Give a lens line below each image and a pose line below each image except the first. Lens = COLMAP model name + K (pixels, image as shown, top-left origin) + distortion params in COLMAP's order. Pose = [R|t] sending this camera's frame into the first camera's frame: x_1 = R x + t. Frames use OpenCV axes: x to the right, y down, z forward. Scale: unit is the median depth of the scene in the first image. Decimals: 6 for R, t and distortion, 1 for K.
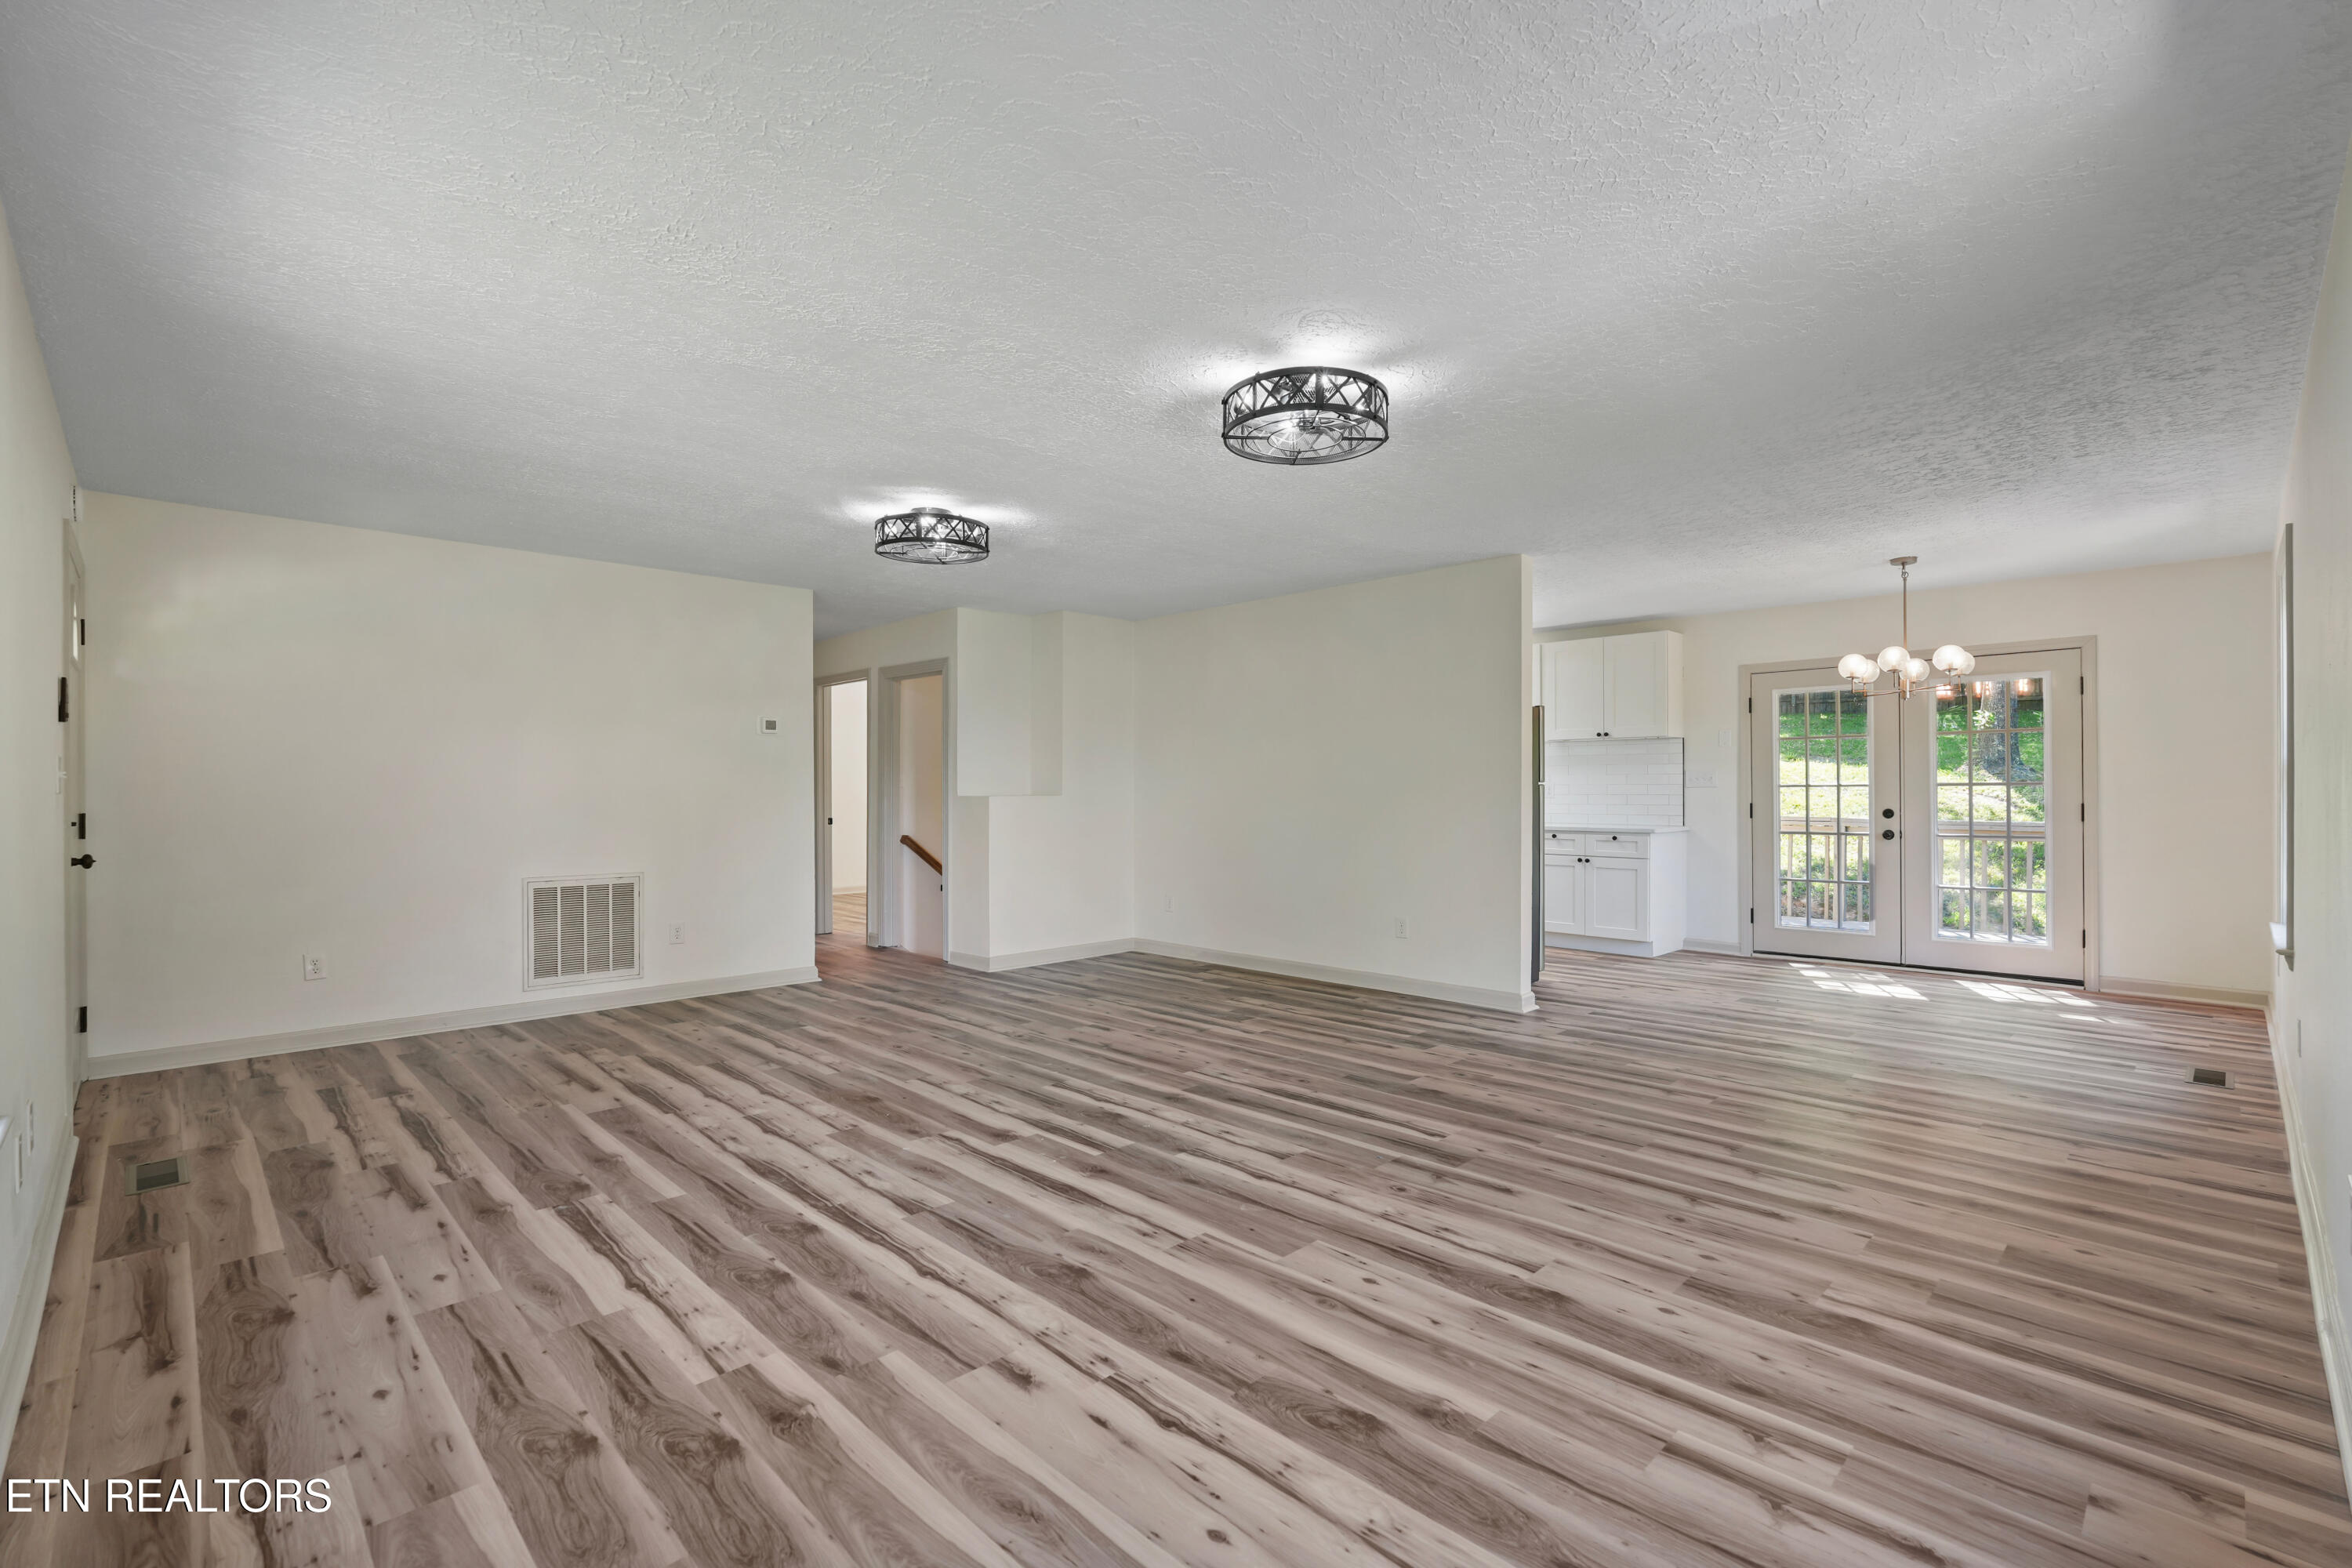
lens RADIAL K [[1035.5, 0, 1176.0], [0, 1035.5, 784.0], [0, 0, 1]] dist [-0.017195, 0.009597]
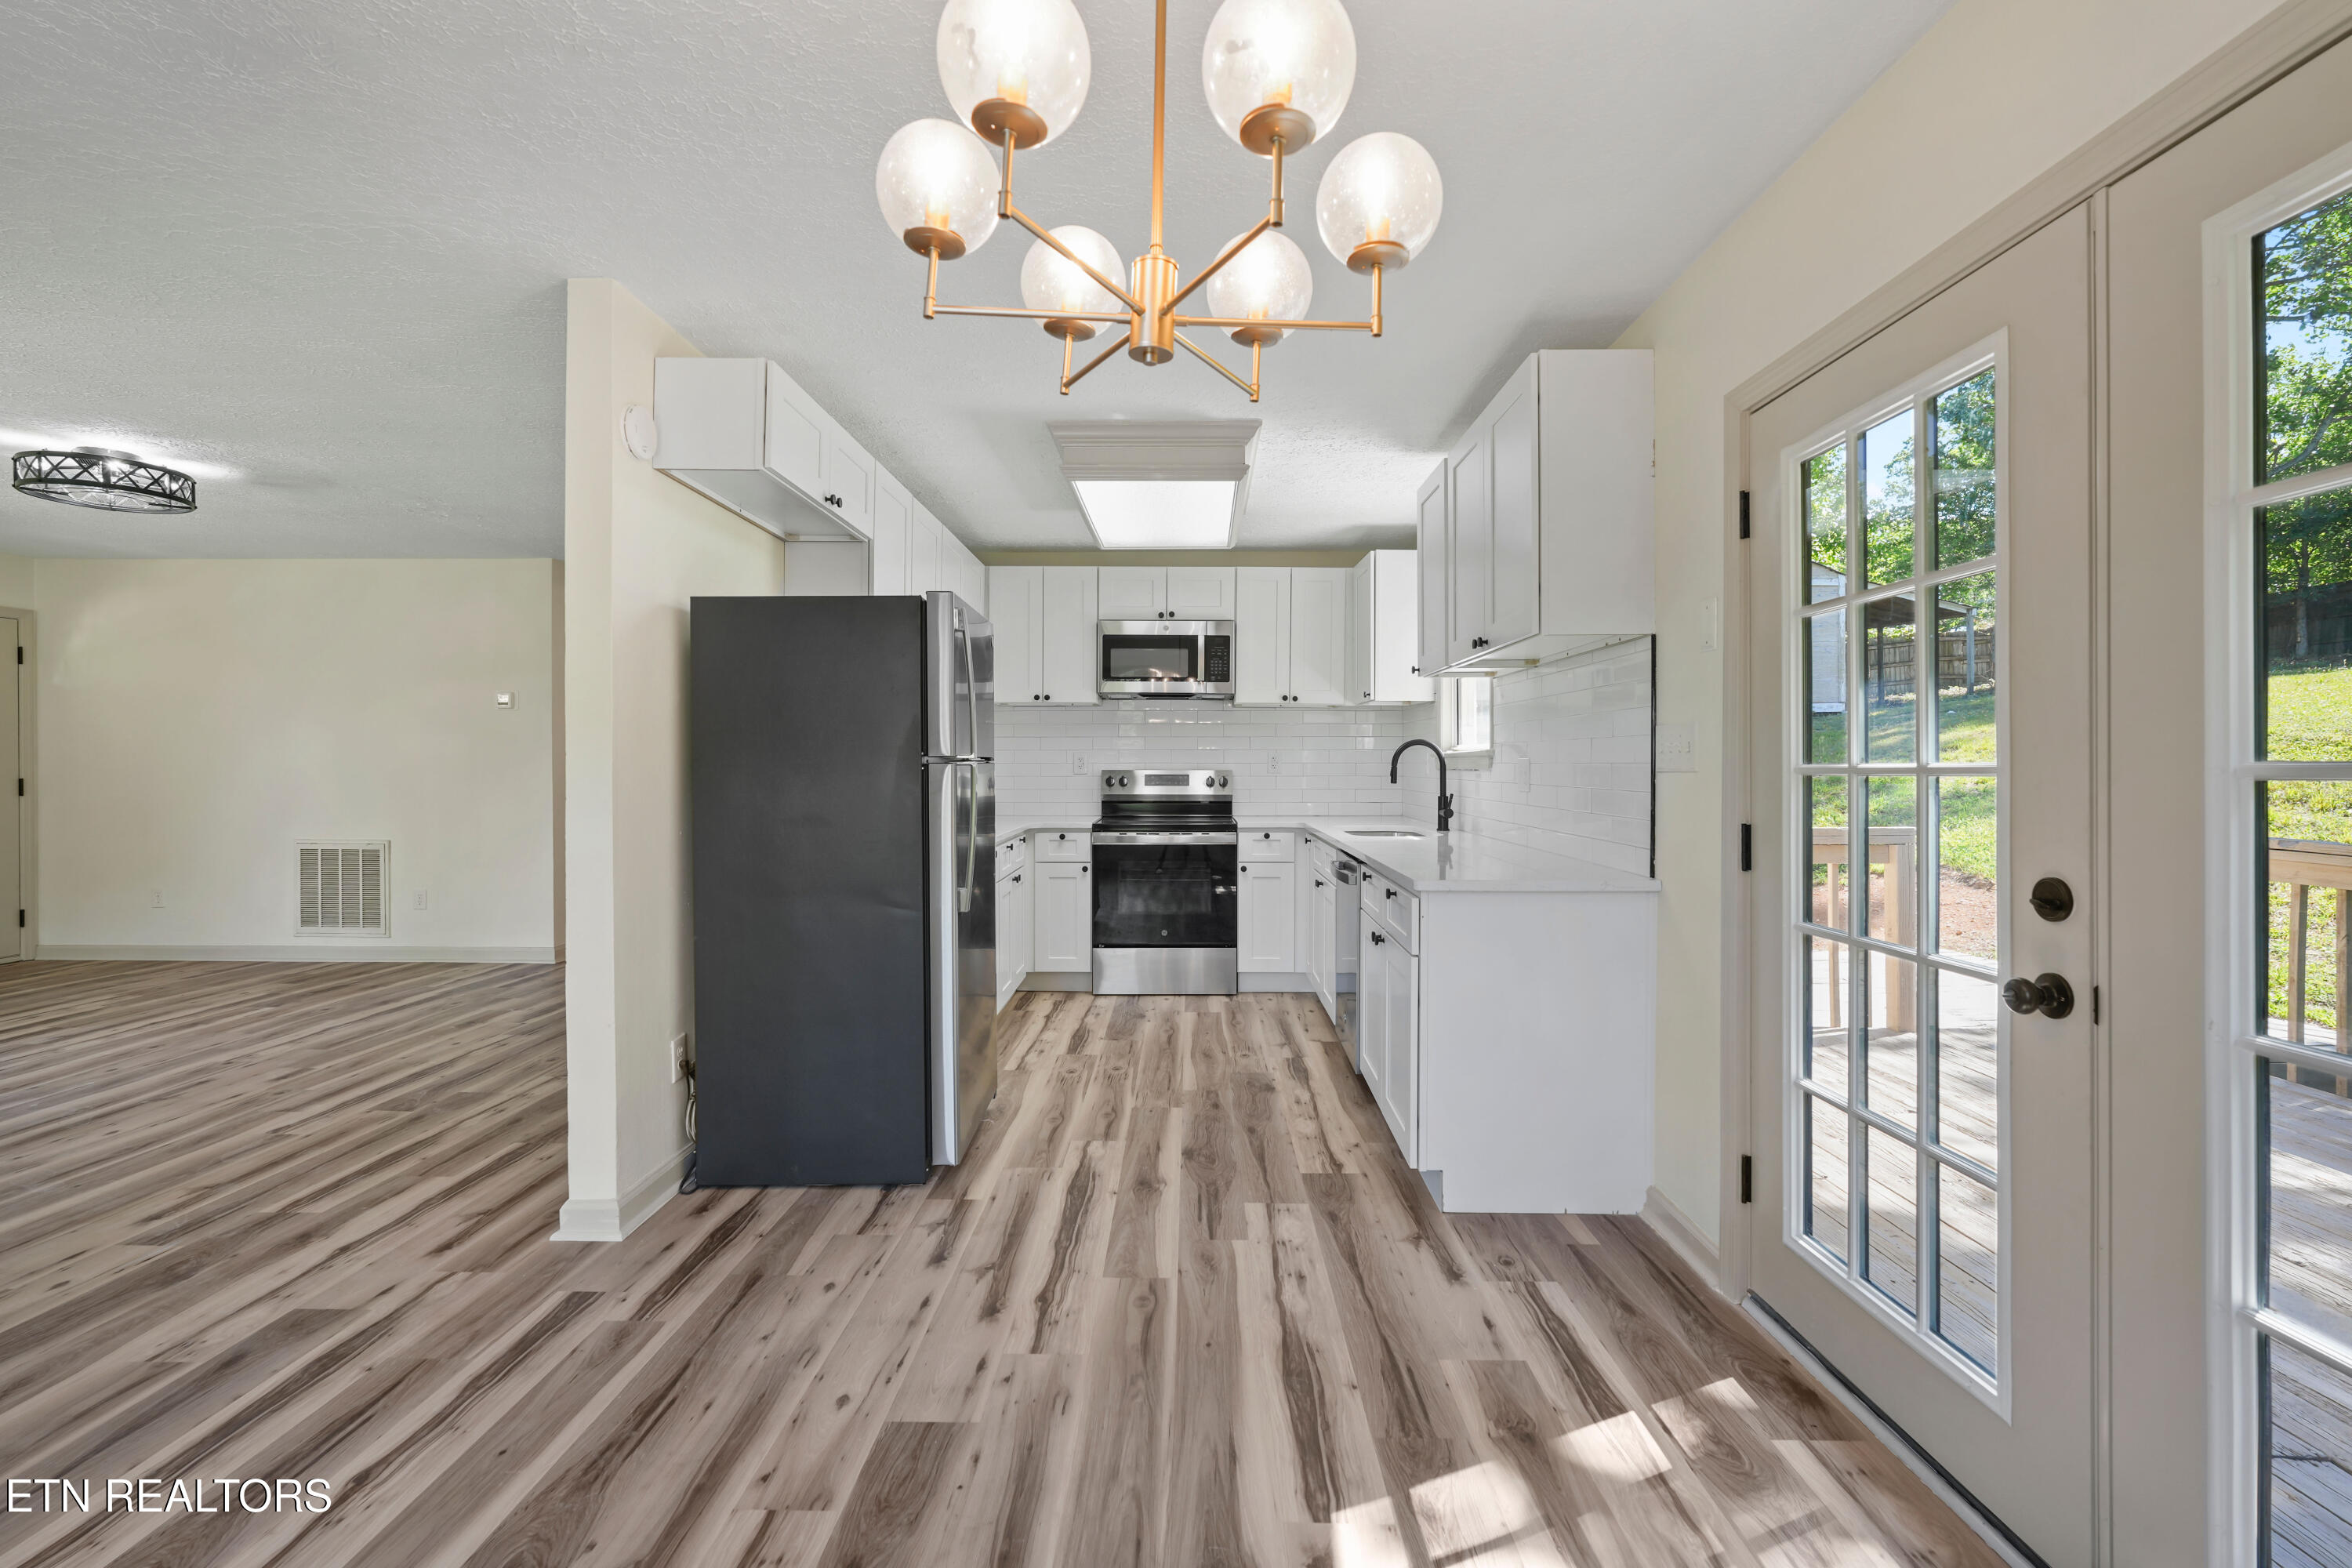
lens RADIAL K [[1031.3, 0, 1178.5], [0, 1031.3, 772.6], [0, 0, 1]] dist [-0.020704, 0.009933]
pose [[0.706882, 0.010837, -0.707249, 1.338436], [-0.000836, 0.999895, 0.014485, -0.002698], [0.707331, -0.009648, 0.706816, 1.335472]]
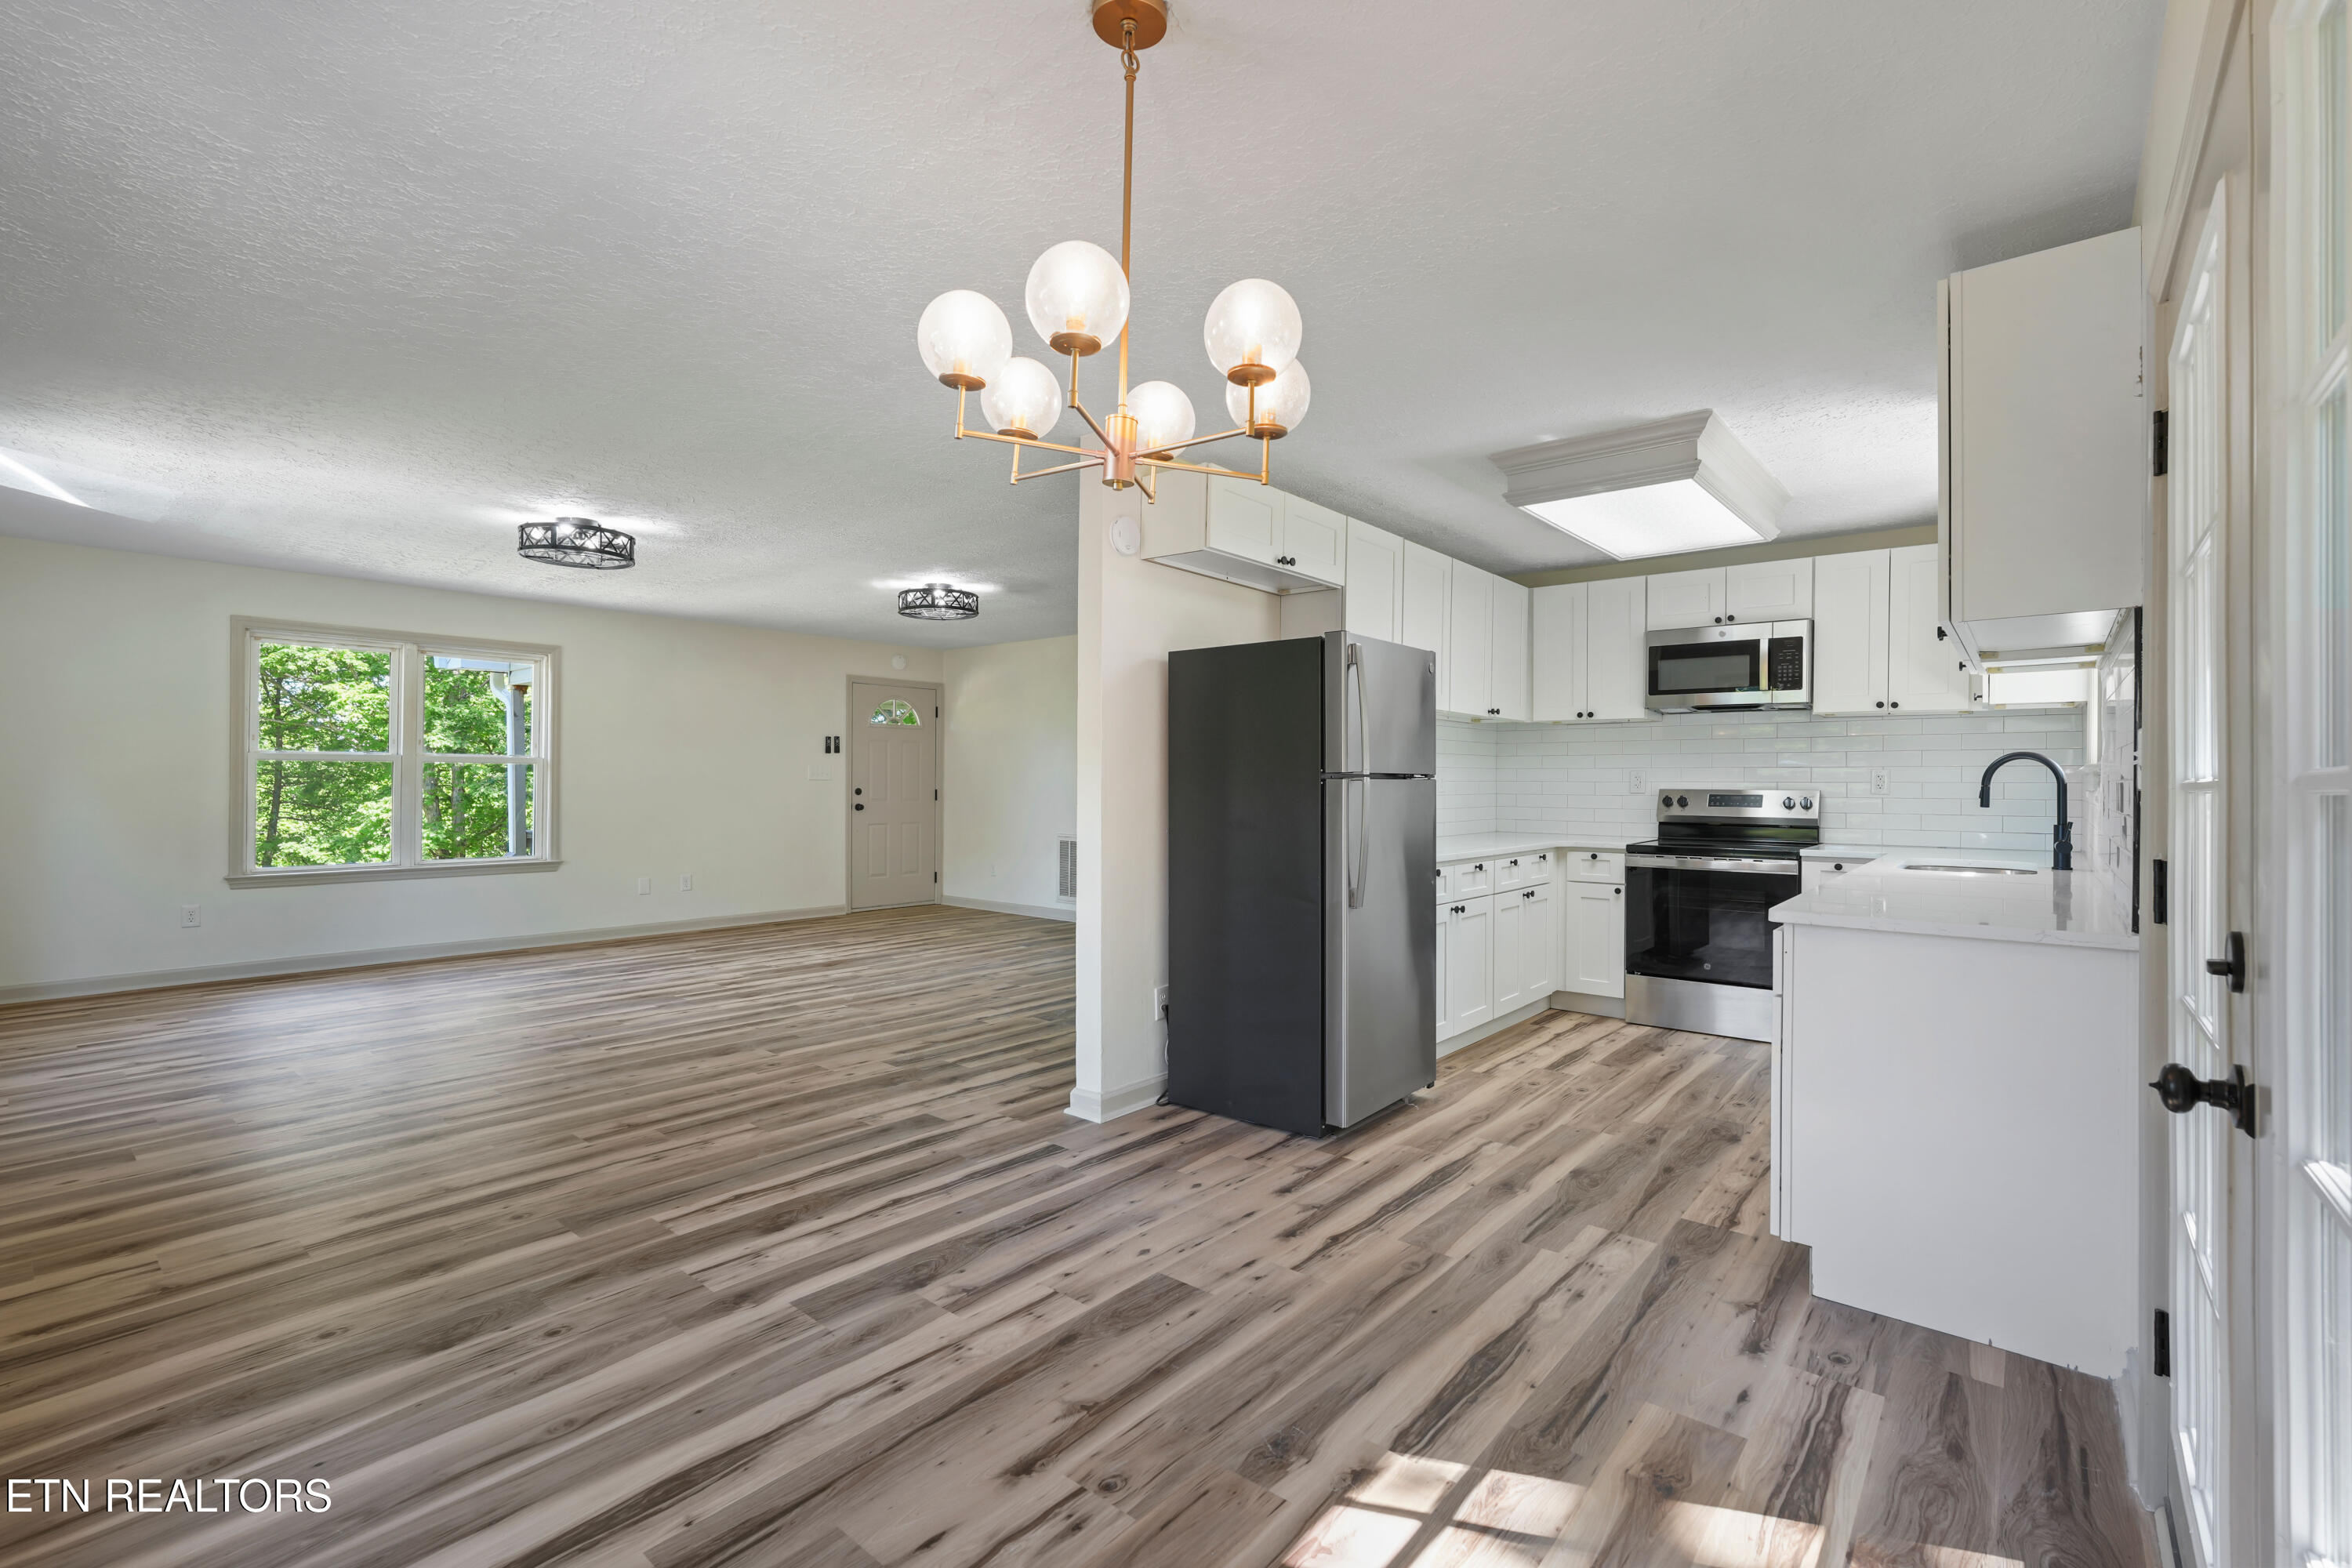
lens RADIAL K [[1031.3, 0, 1178.5], [0, 1031.3, 772.6], [0, 0, 1]] dist [-0.020704, 0.009933]
pose [[0.101568, -0.004933, -0.994816, 1.566721], [-0.002413, 0.999984, -0.005205, 0.002295], [0.994826, 0.002929, 0.101554, 1.543779]]
